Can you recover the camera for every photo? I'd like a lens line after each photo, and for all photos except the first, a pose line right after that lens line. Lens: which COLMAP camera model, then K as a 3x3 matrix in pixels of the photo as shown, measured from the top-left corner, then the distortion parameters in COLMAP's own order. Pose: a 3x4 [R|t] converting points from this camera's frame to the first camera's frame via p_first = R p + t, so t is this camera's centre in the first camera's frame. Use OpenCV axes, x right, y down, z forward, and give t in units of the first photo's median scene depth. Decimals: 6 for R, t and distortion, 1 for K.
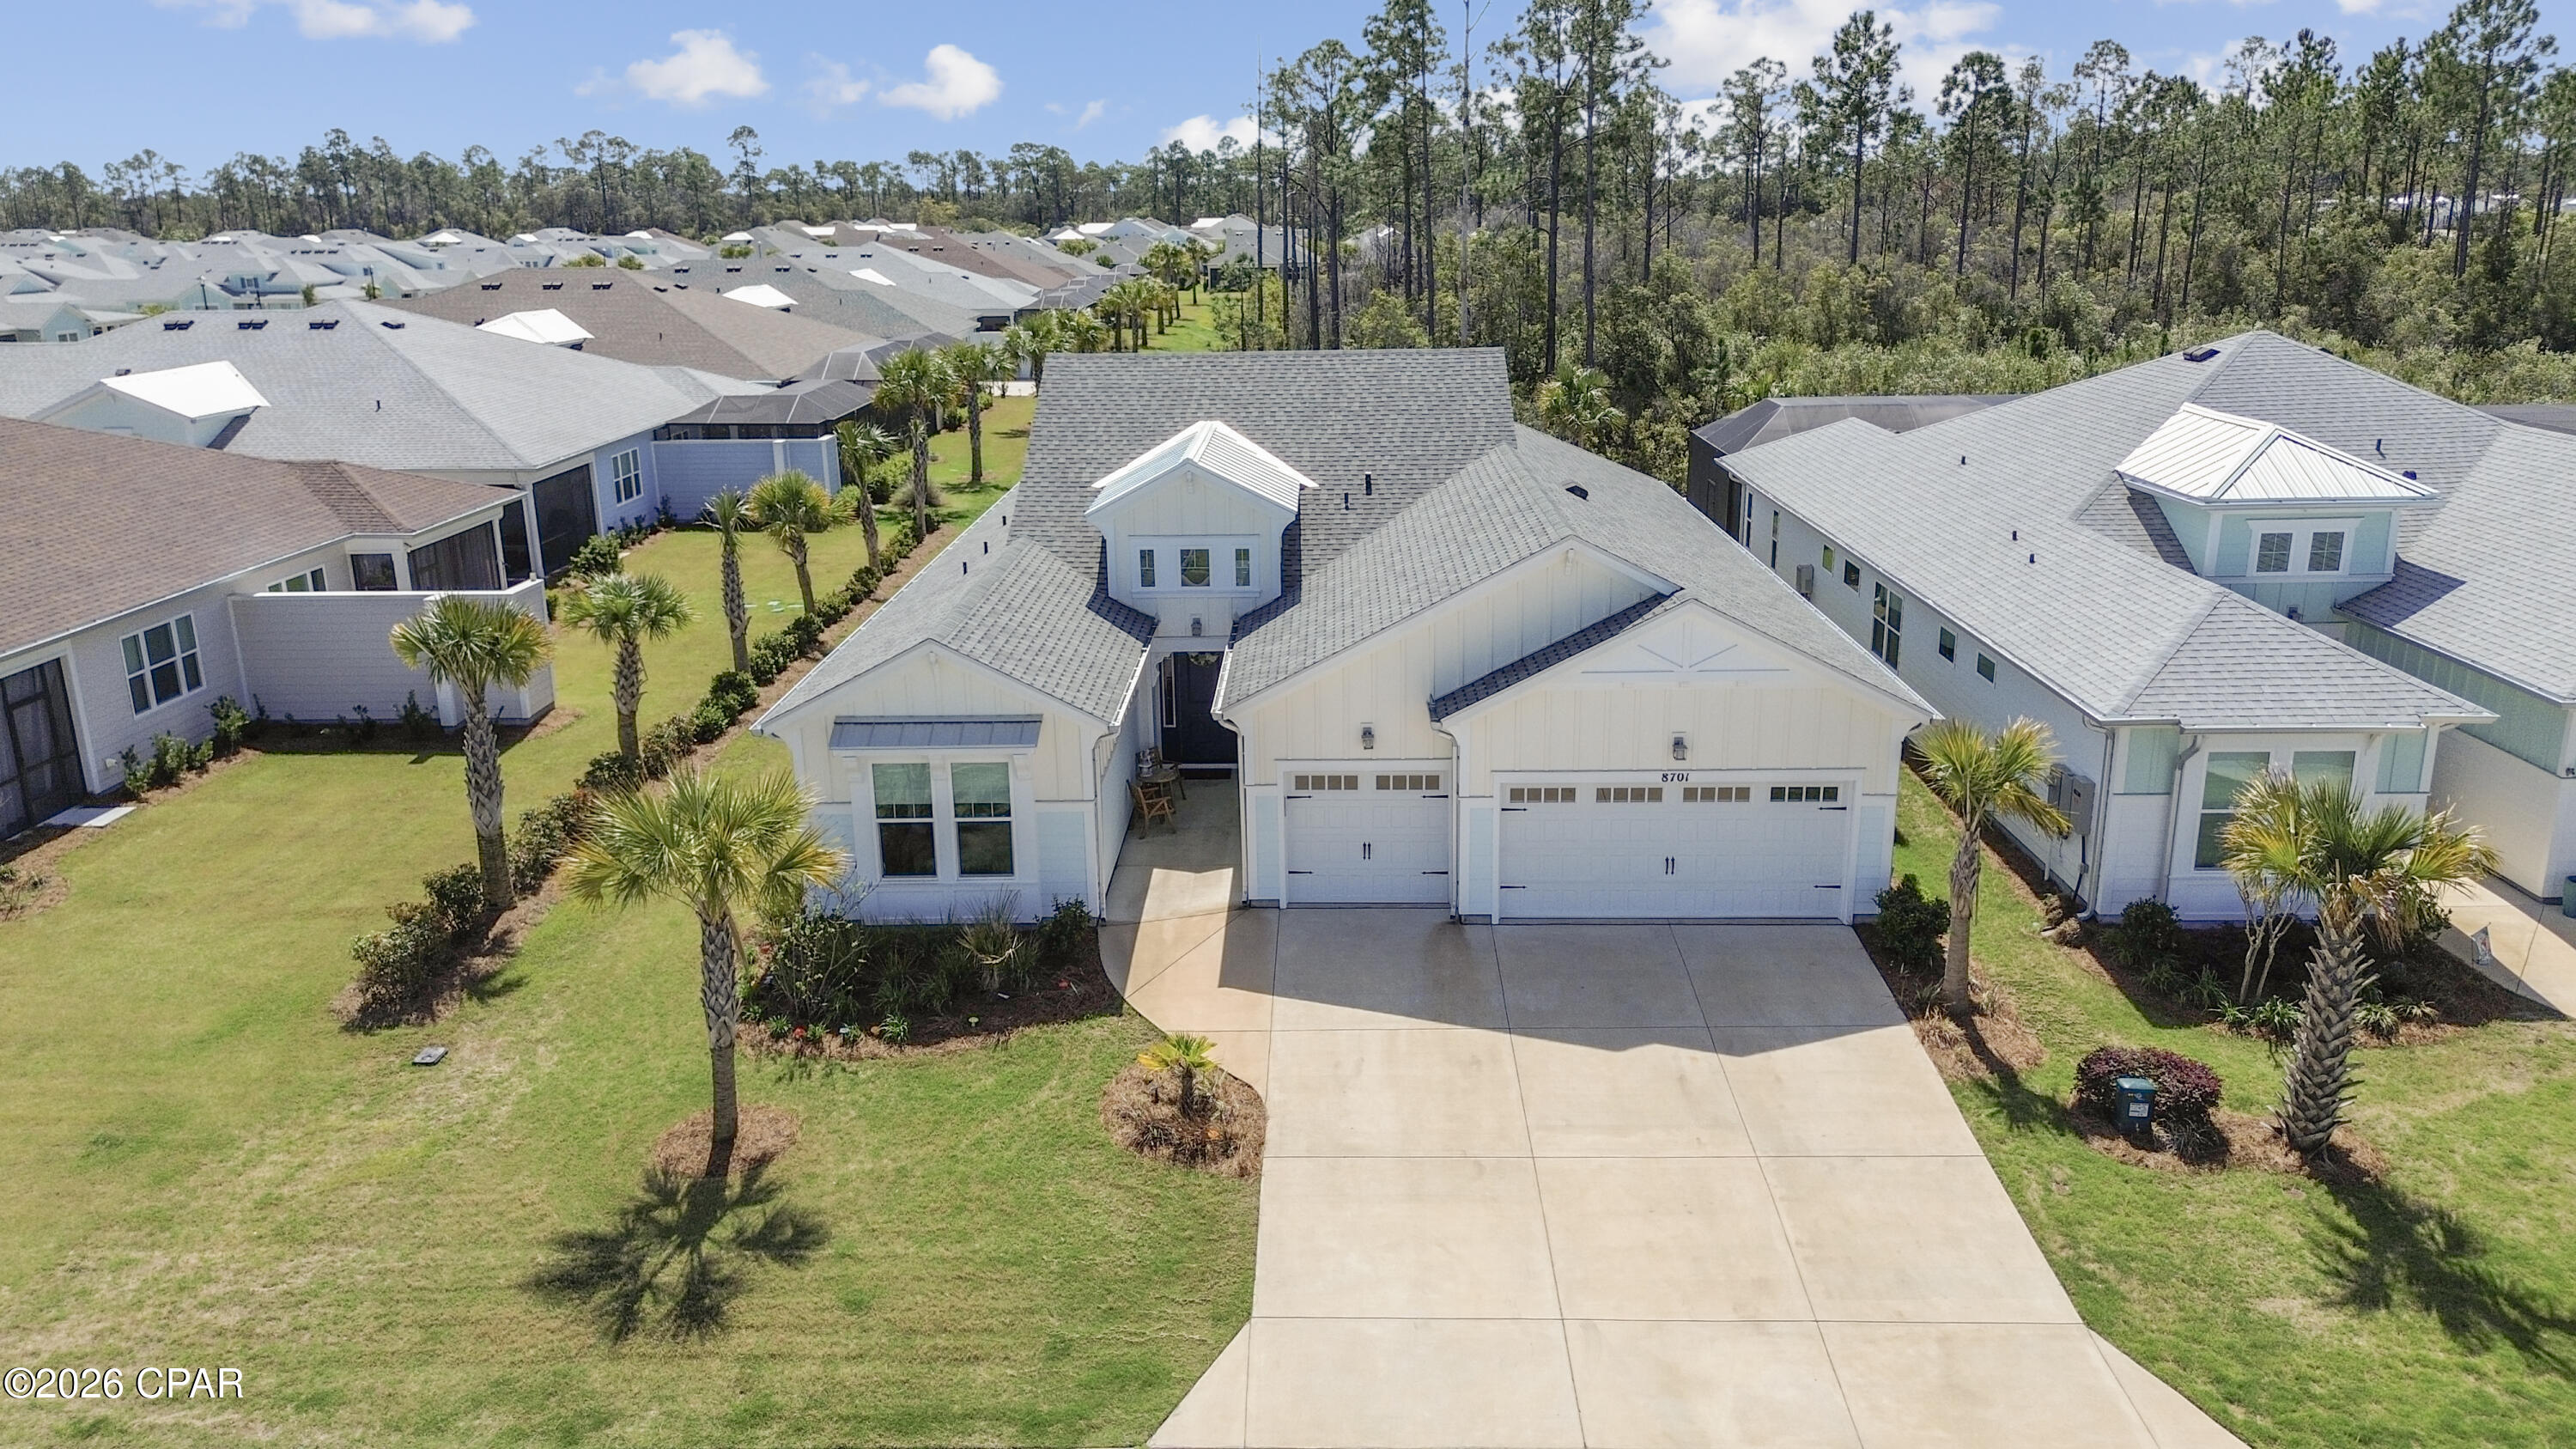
lens RADIAL K [[1816.8, 0, 1288.0], [0, 1816.8, 724.5], [0, 0, 1]] dist [0.066508, -0.042004]
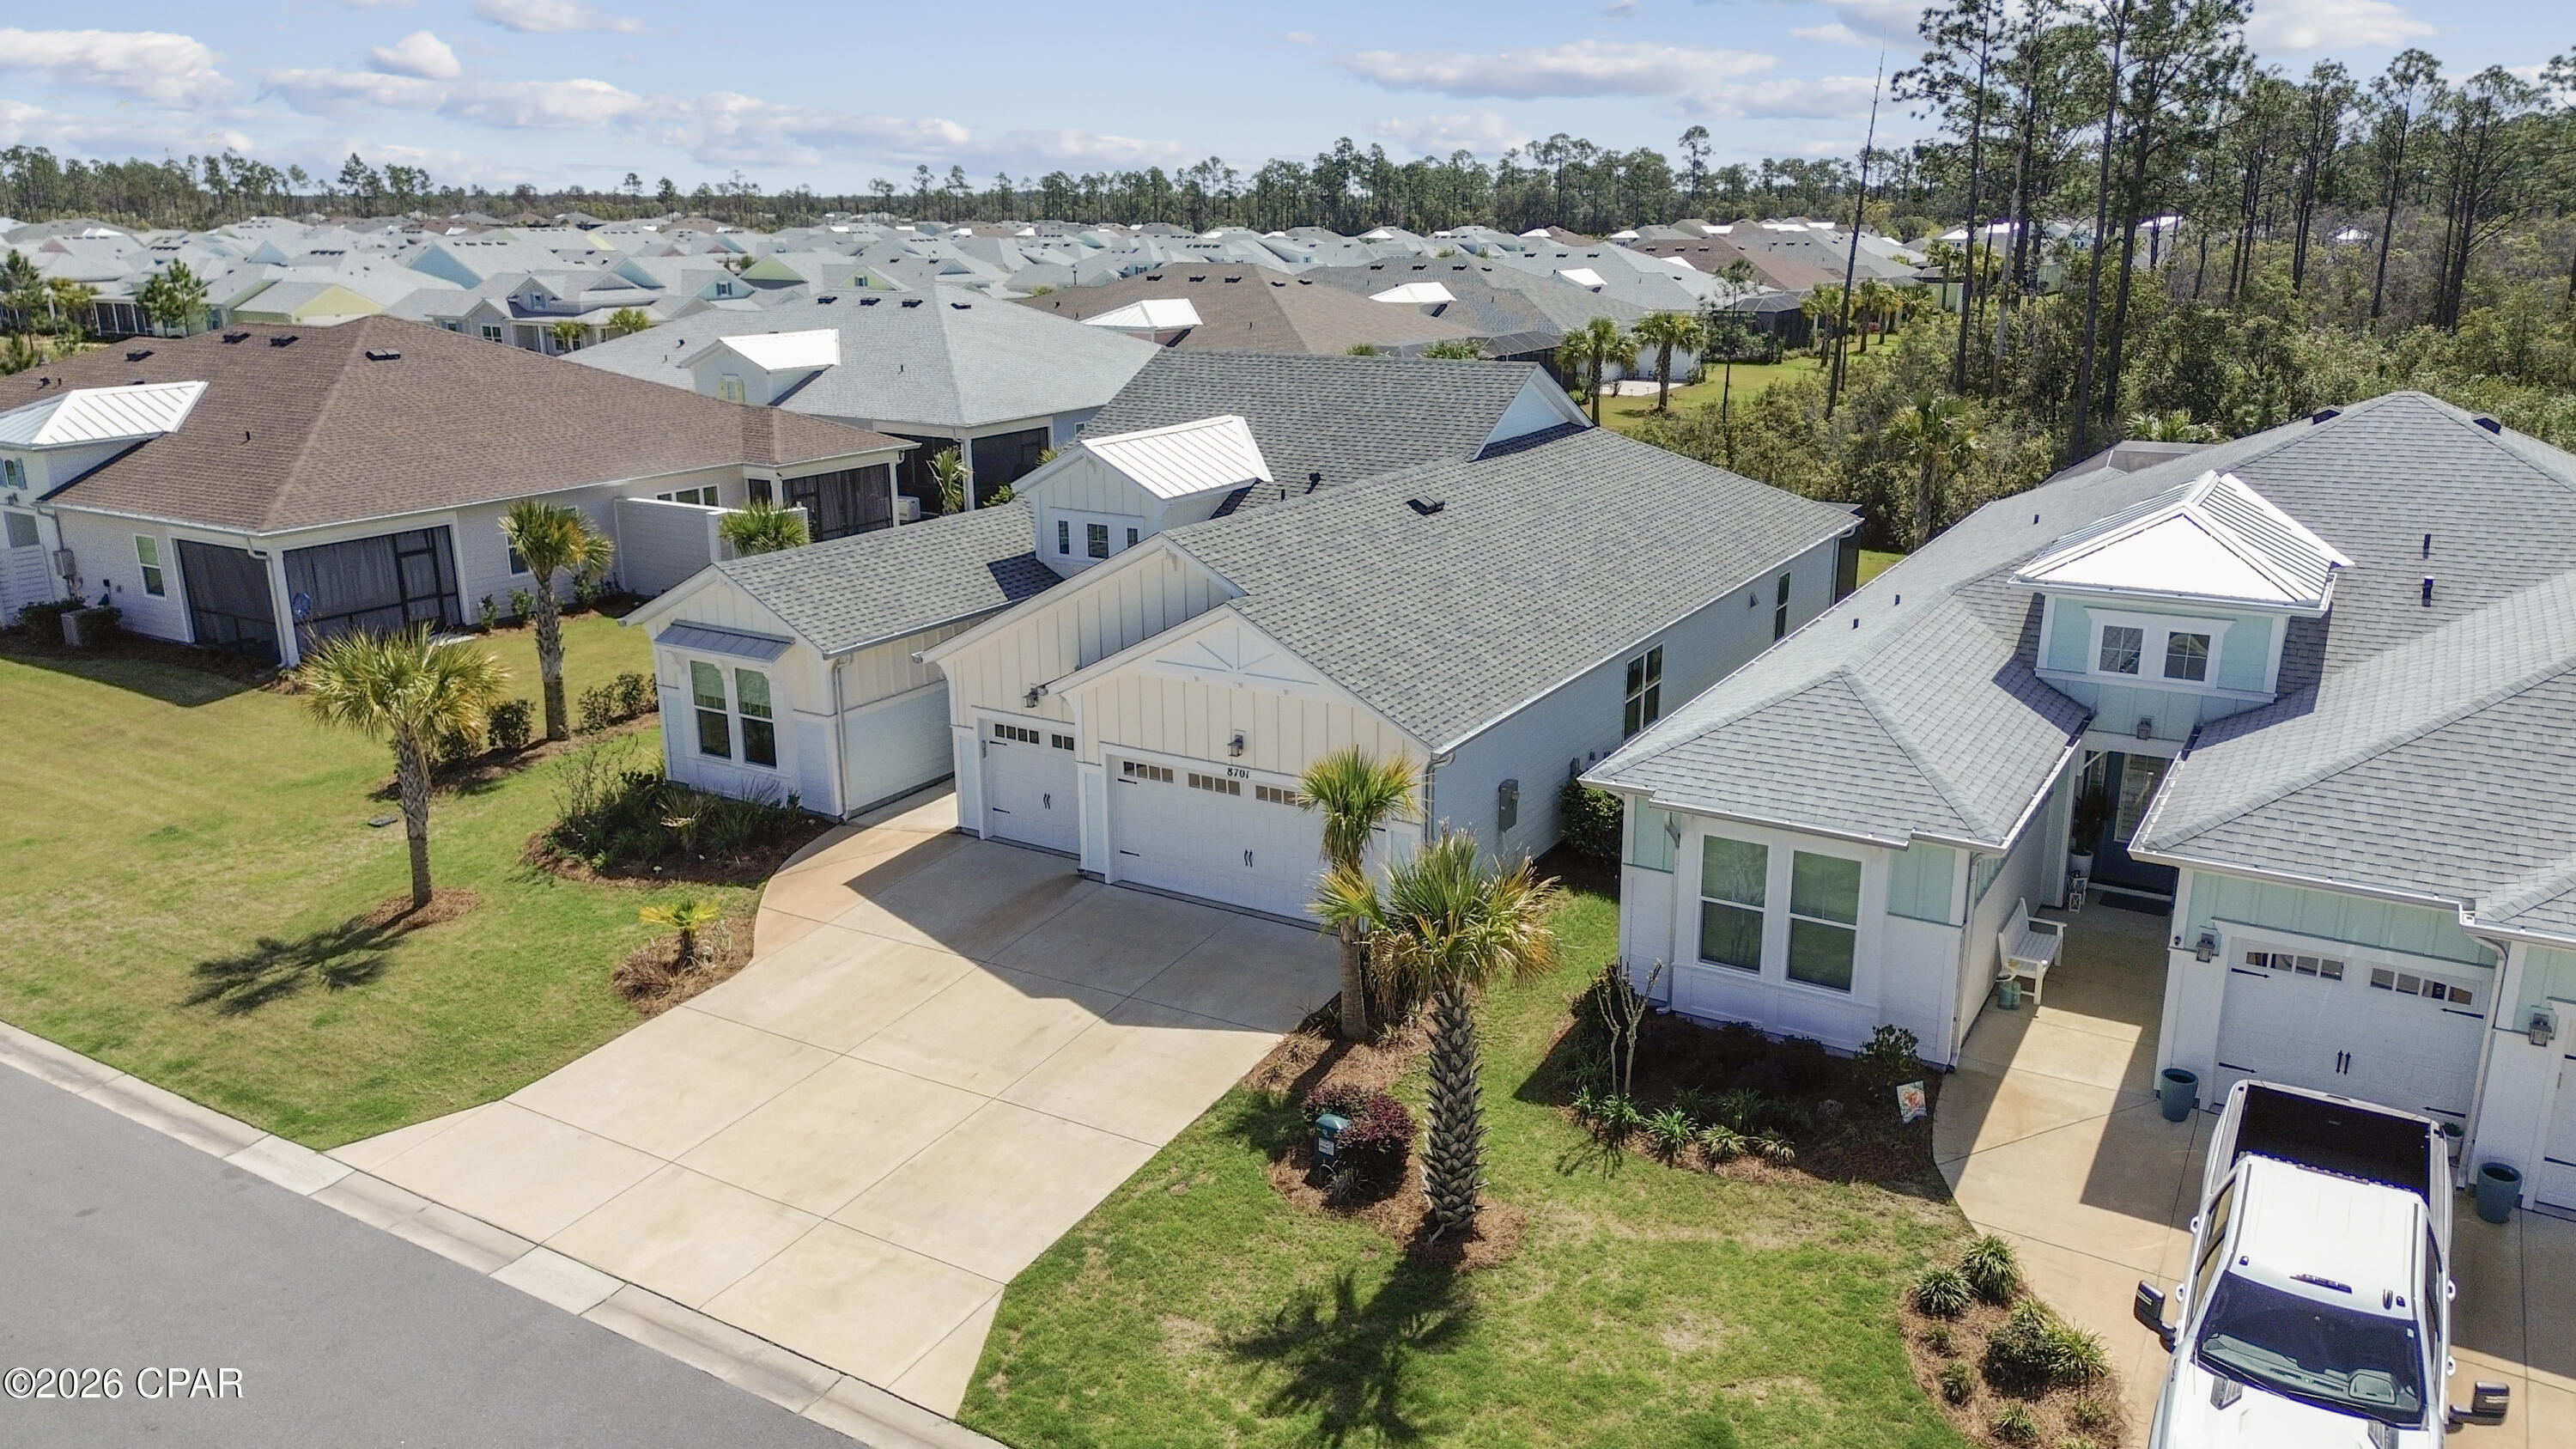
lens RADIAL K [[1816.8, 0, 1288.0], [0, 1816.8, 724.5], [0, 0, 1]] dist [0.066508, -0.042004]
pose [[0.867527, 0.147141, -0.475128, 0.723016], [-0.146424, 0.988462, 0.038760, -0.043064], [0.475349, 0.035945, 0.879062, 0.093249]]
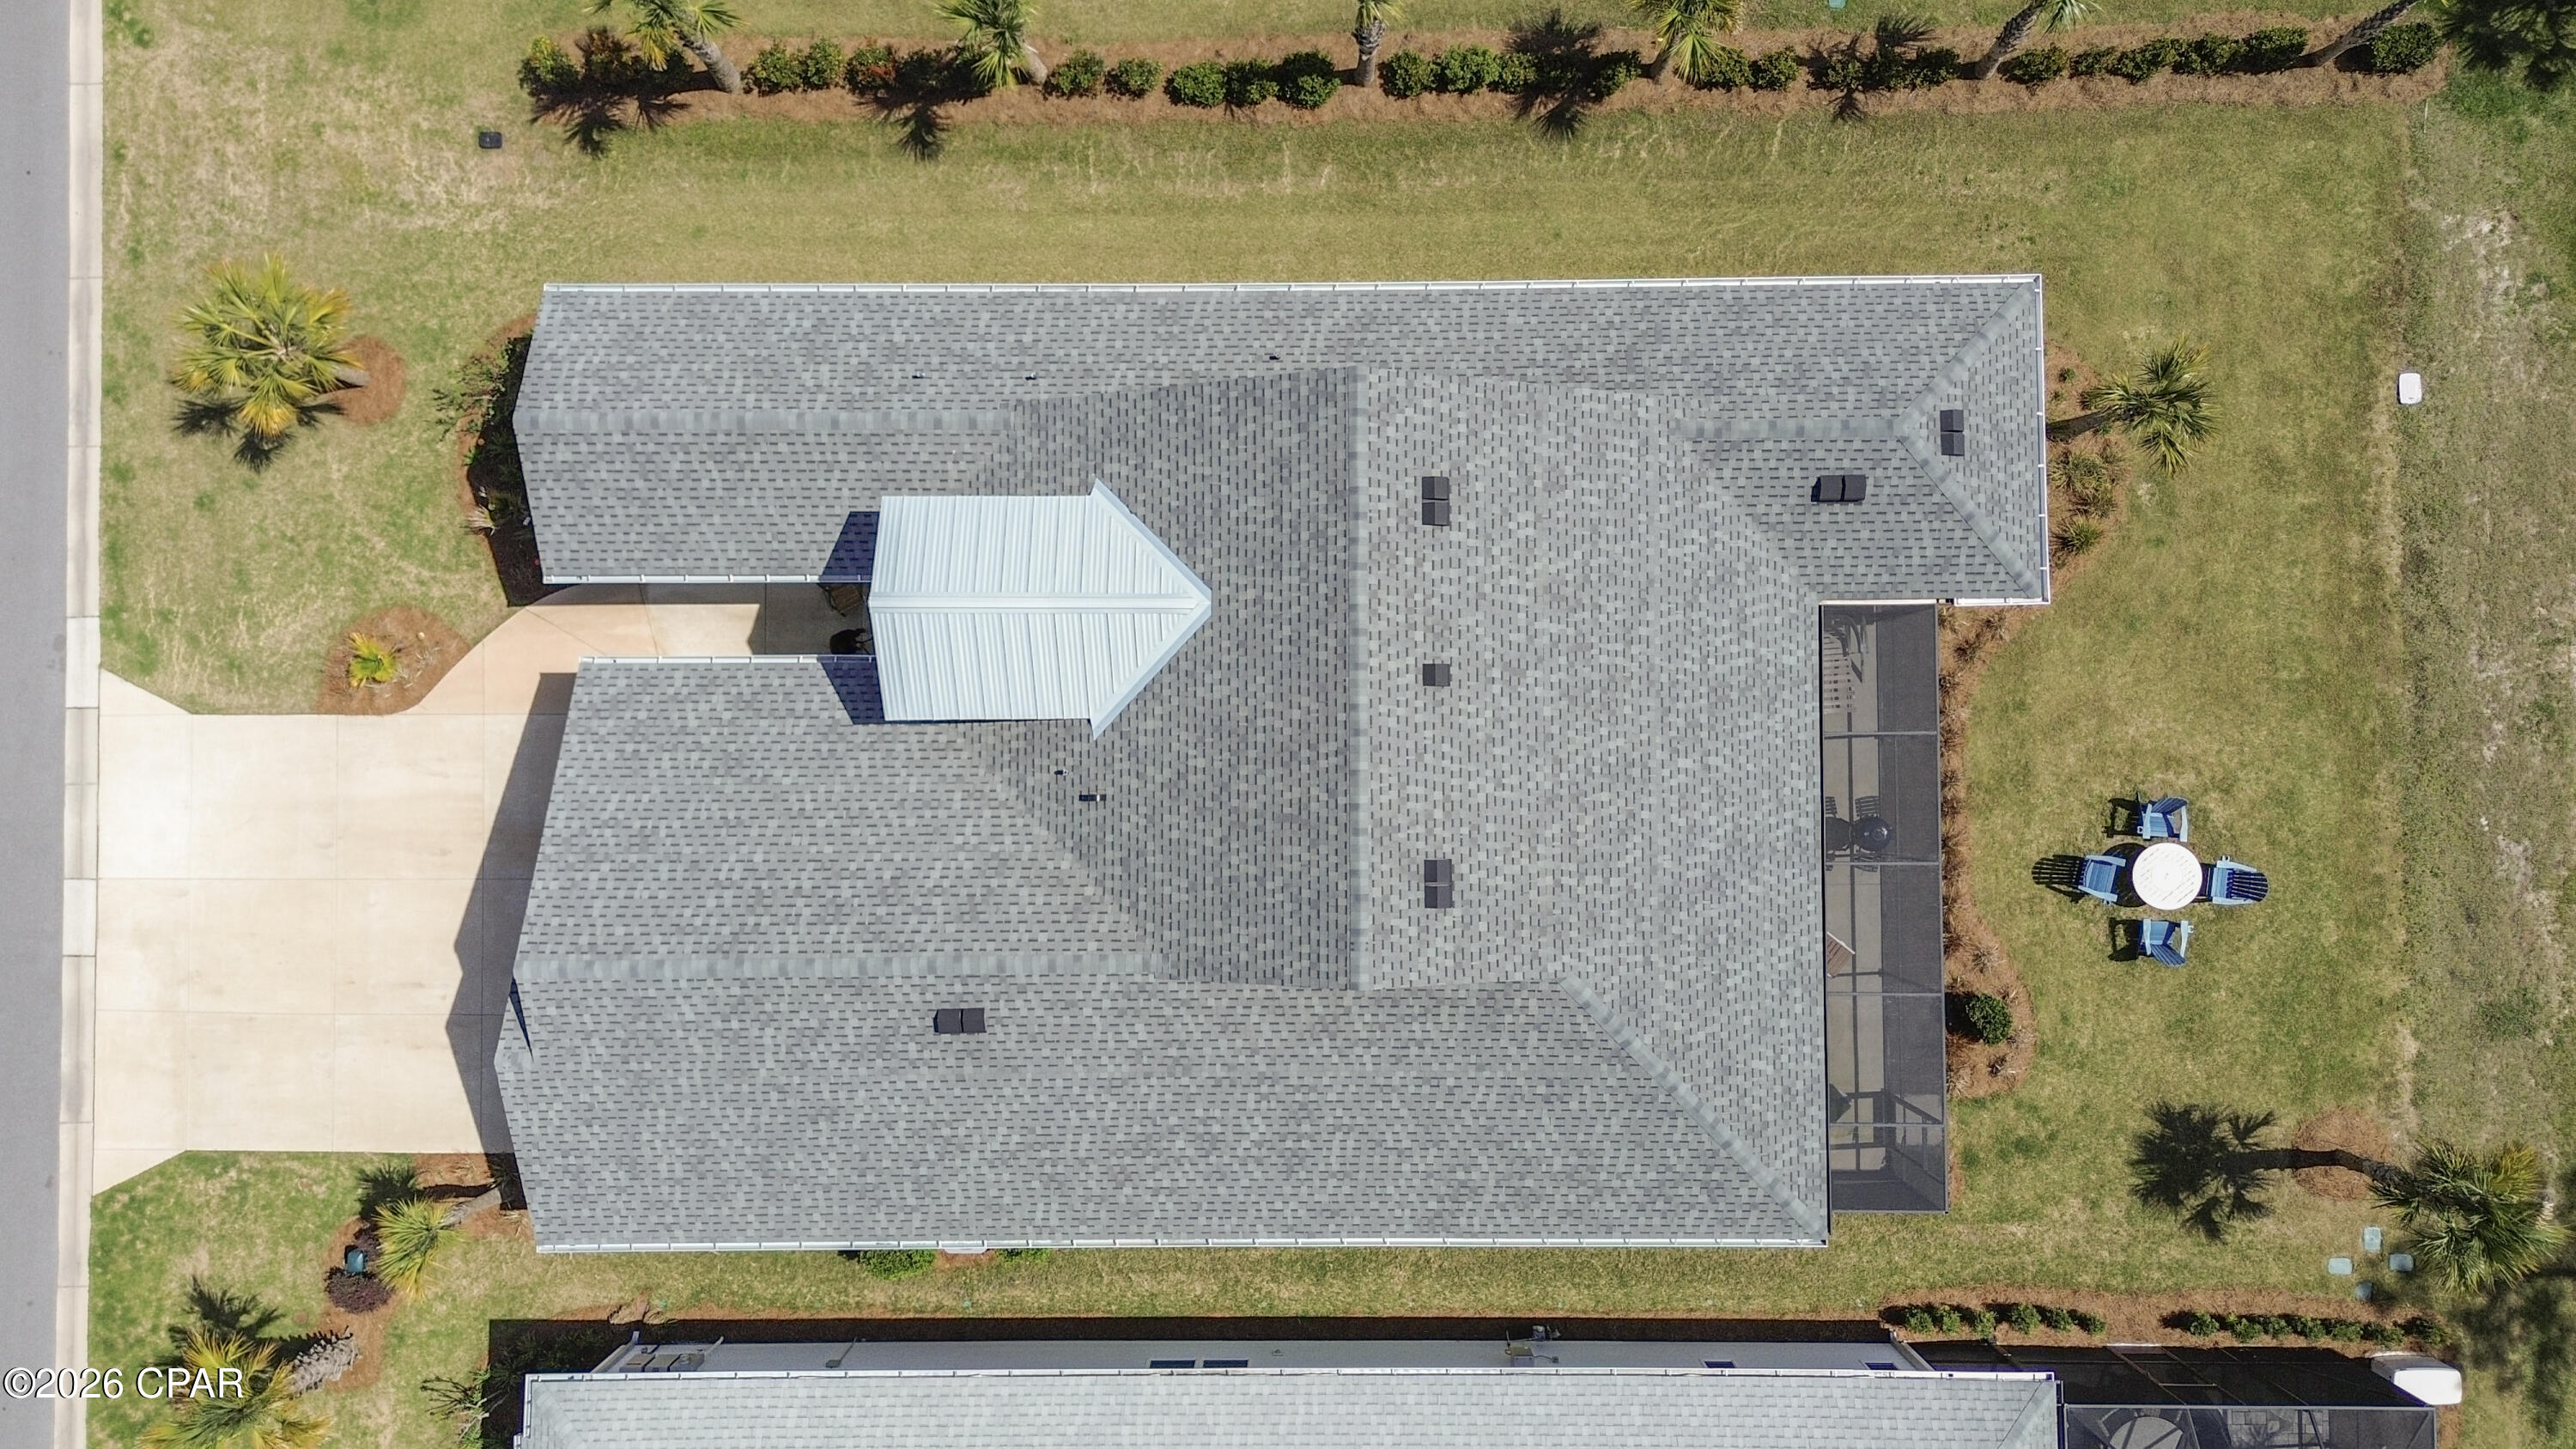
lens RADIAL K [[1816.8, 0, 1288.0], [0, 1816.8, 724.5], [0, 0, 1]] dist [0.066508, -0.042004]
pose [[0.027151, 0.999617, -0.005396, 0.021563], [-0.265833, 0.012424, 0.963939, -1.297178], [0.963637, -0.024737, 0.266069, 1.125644]]
